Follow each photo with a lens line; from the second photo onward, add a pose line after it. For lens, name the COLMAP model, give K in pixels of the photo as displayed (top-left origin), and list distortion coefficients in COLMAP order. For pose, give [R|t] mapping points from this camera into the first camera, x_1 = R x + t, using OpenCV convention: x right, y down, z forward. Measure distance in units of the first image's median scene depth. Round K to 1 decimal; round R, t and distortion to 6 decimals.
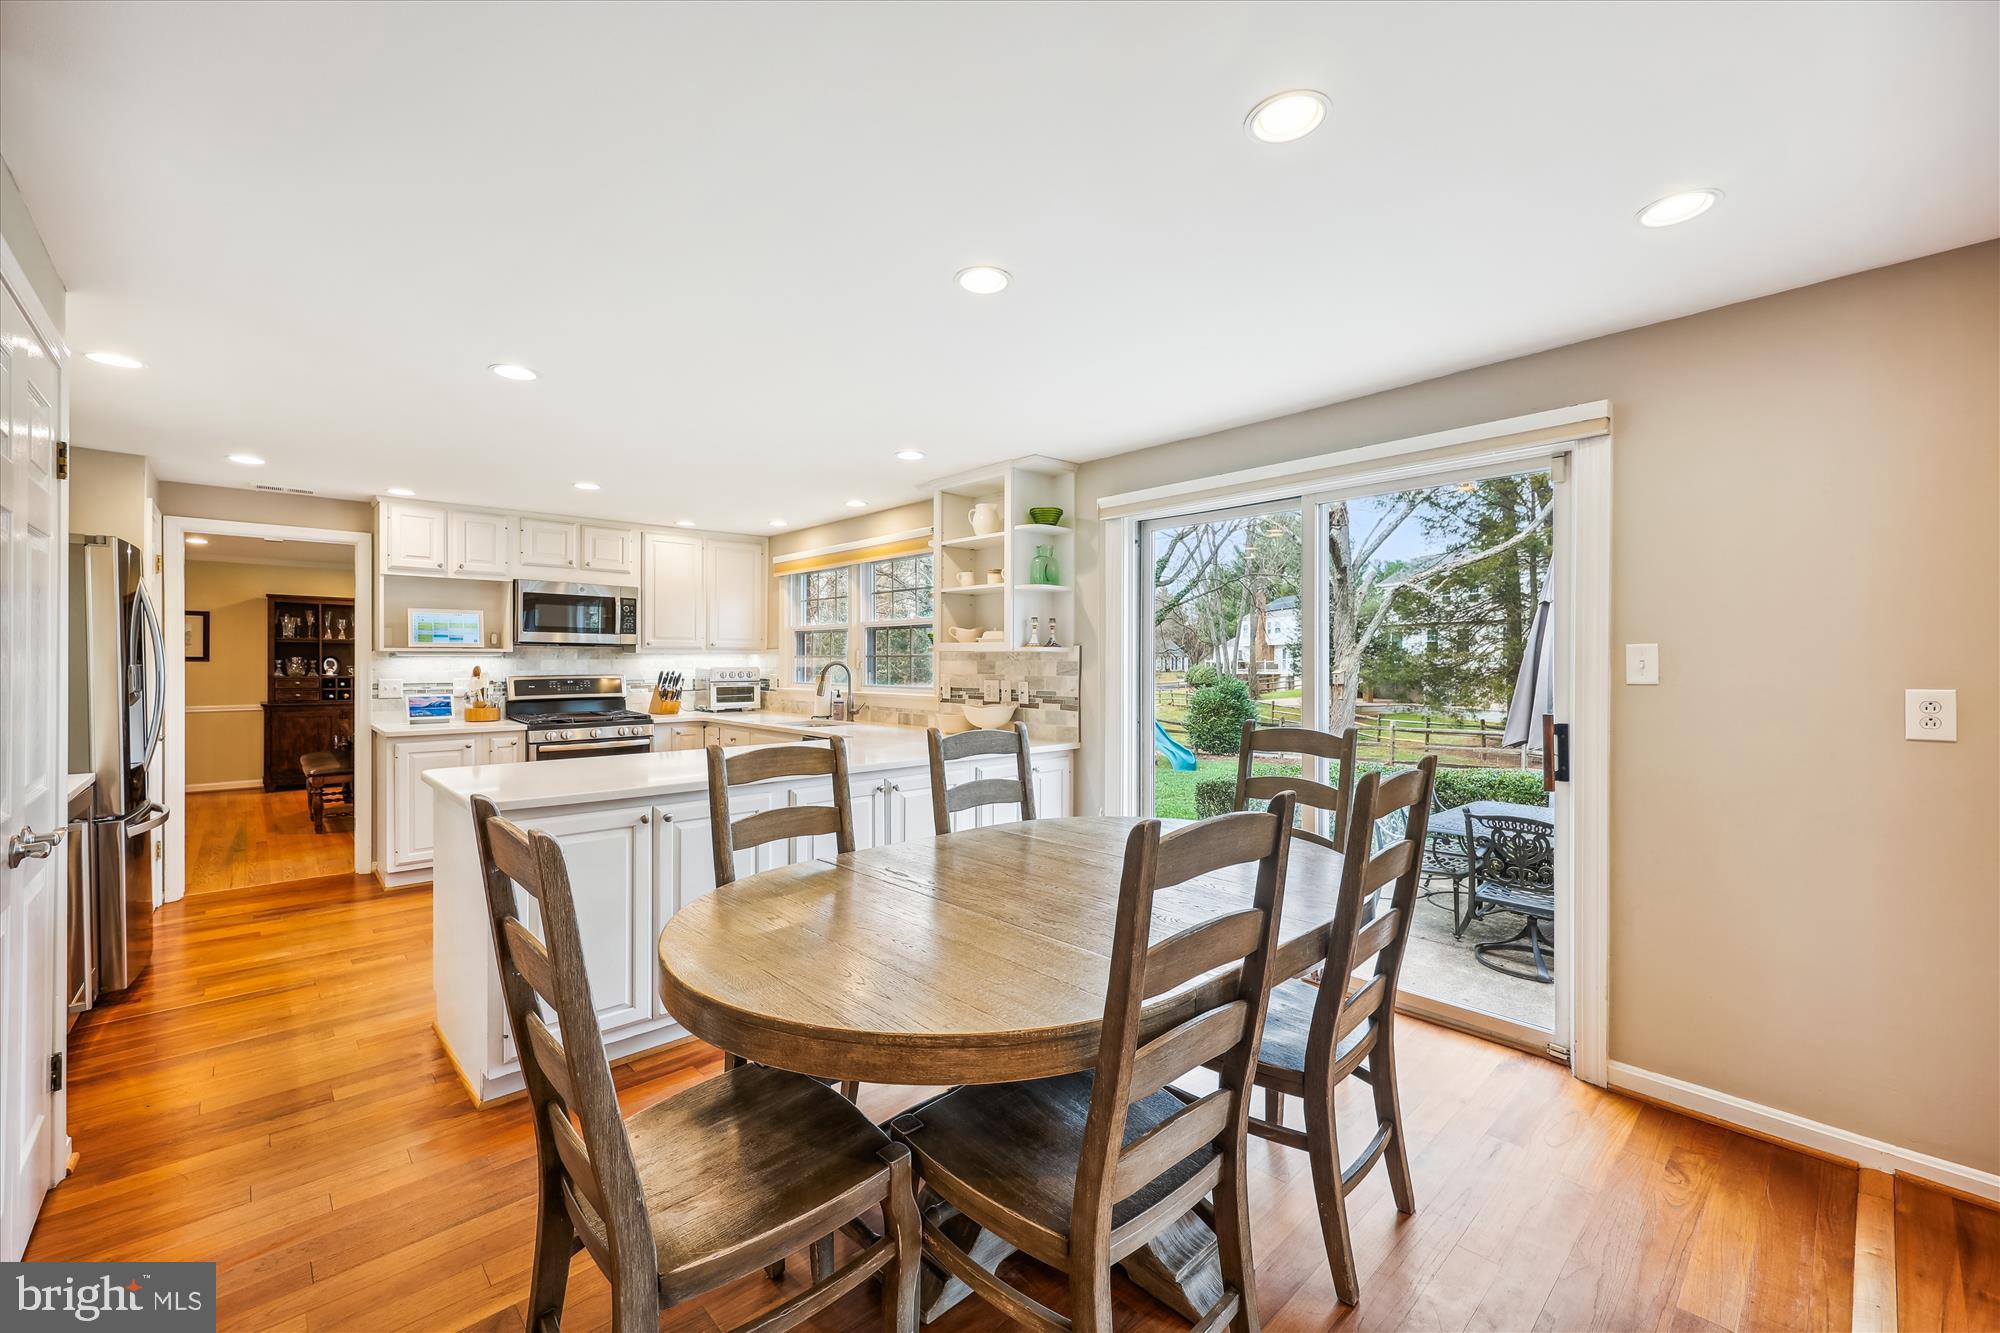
lens RADIAL K [[805.1, 0, 994.1], [0, 805.1, 662.5], [0, 0, 1]] dist [0.002548, 0.000322]
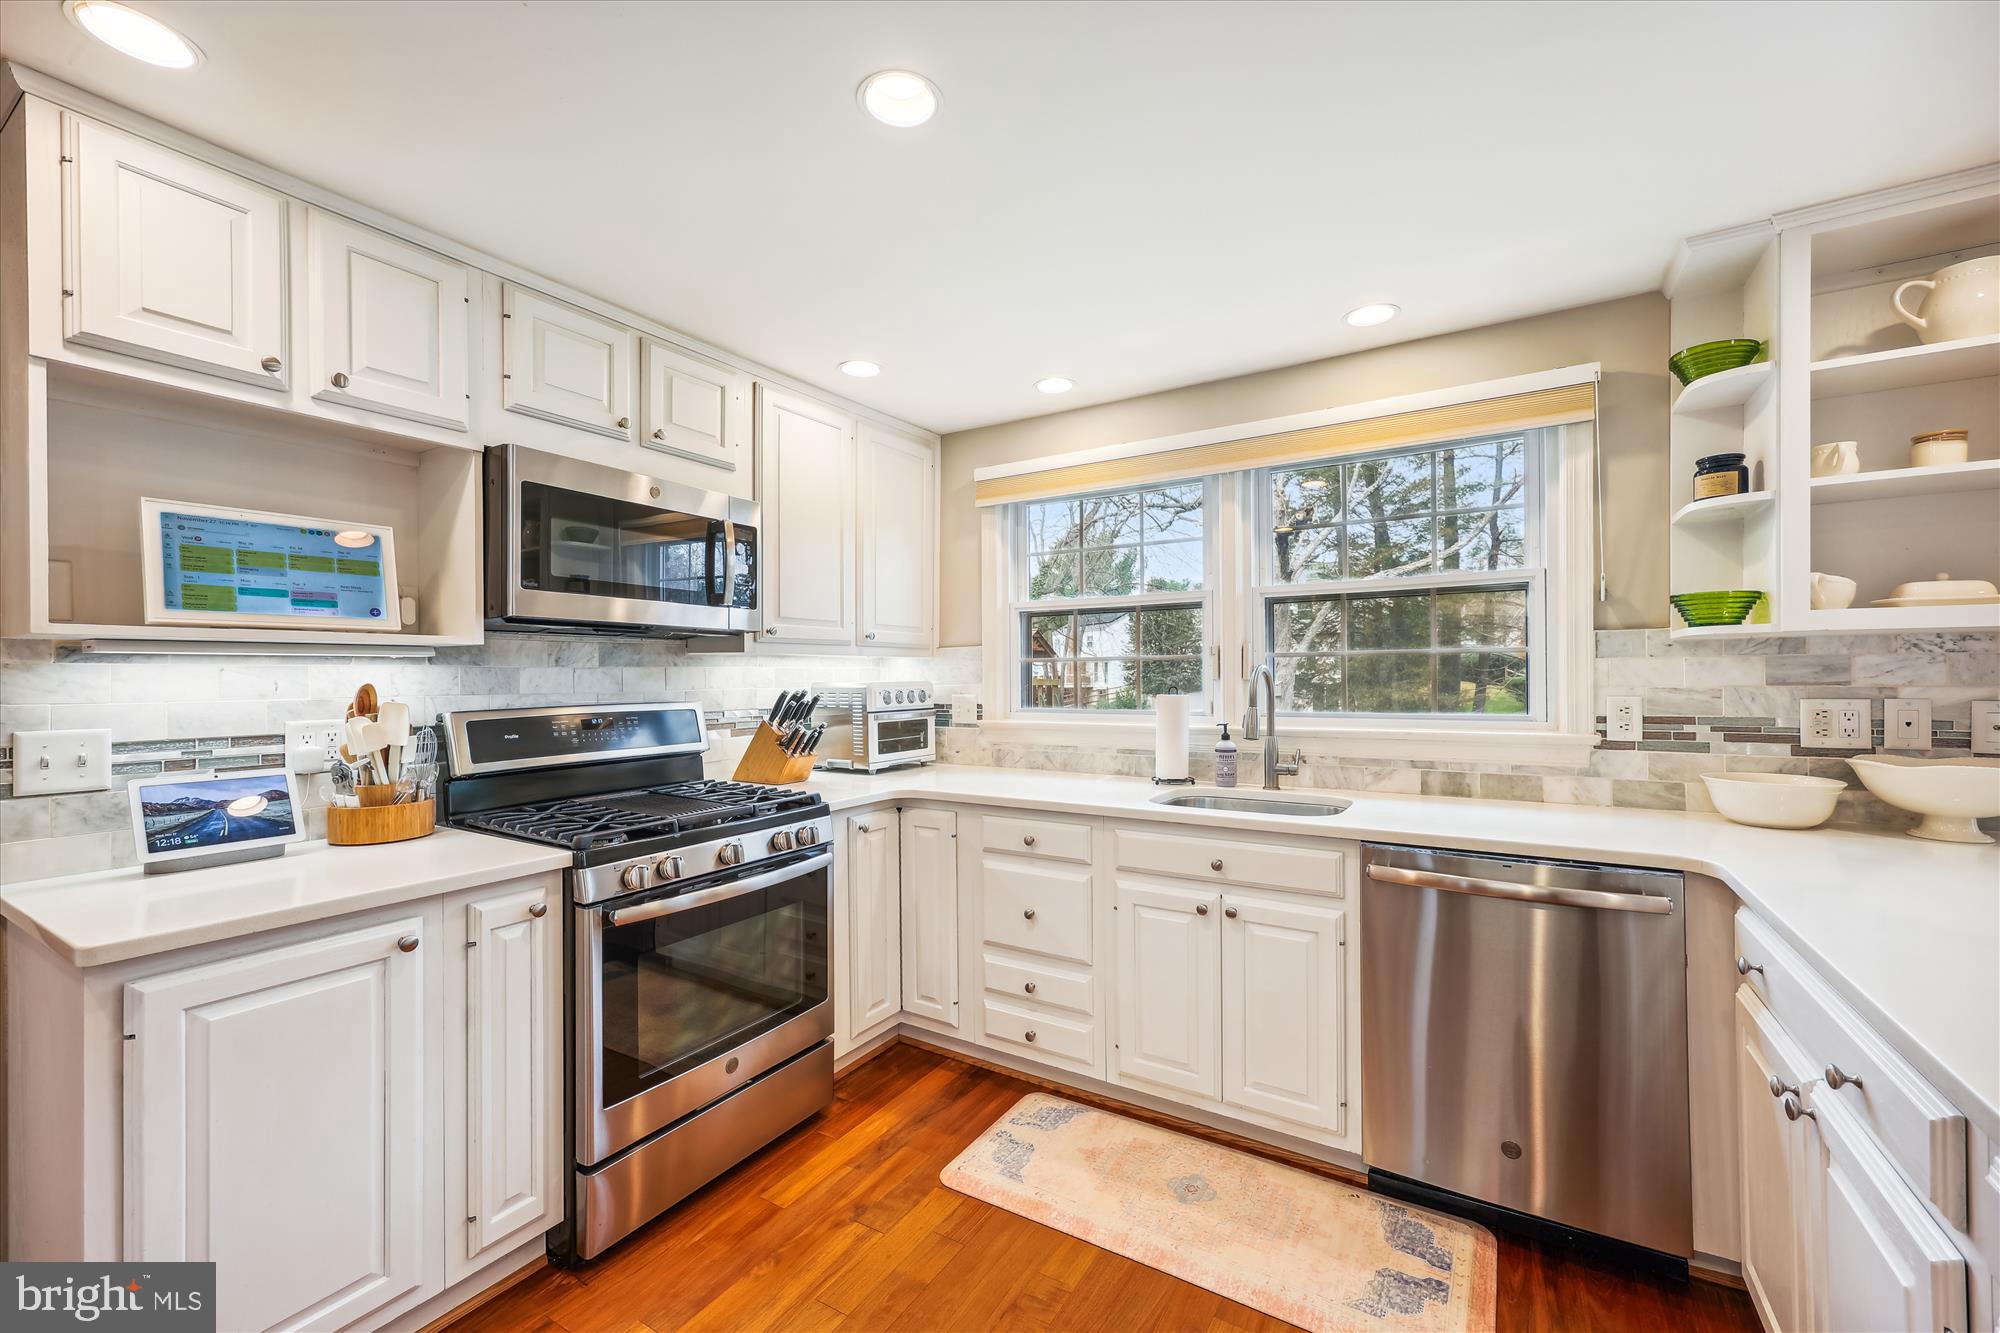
lens RADIAL K [[805.1, 0, 1005.2], [0, 805.1, 676.3], [0, 0, 1]] dist [0.002548, 0.000322]
pose [[0.961707, -0.010619, 0.273875, -0.467651], [0.011157, 0.999938, -0.000406, 0.003647], [-0.273854, 0.003446, 0.961765, 0.580841]]
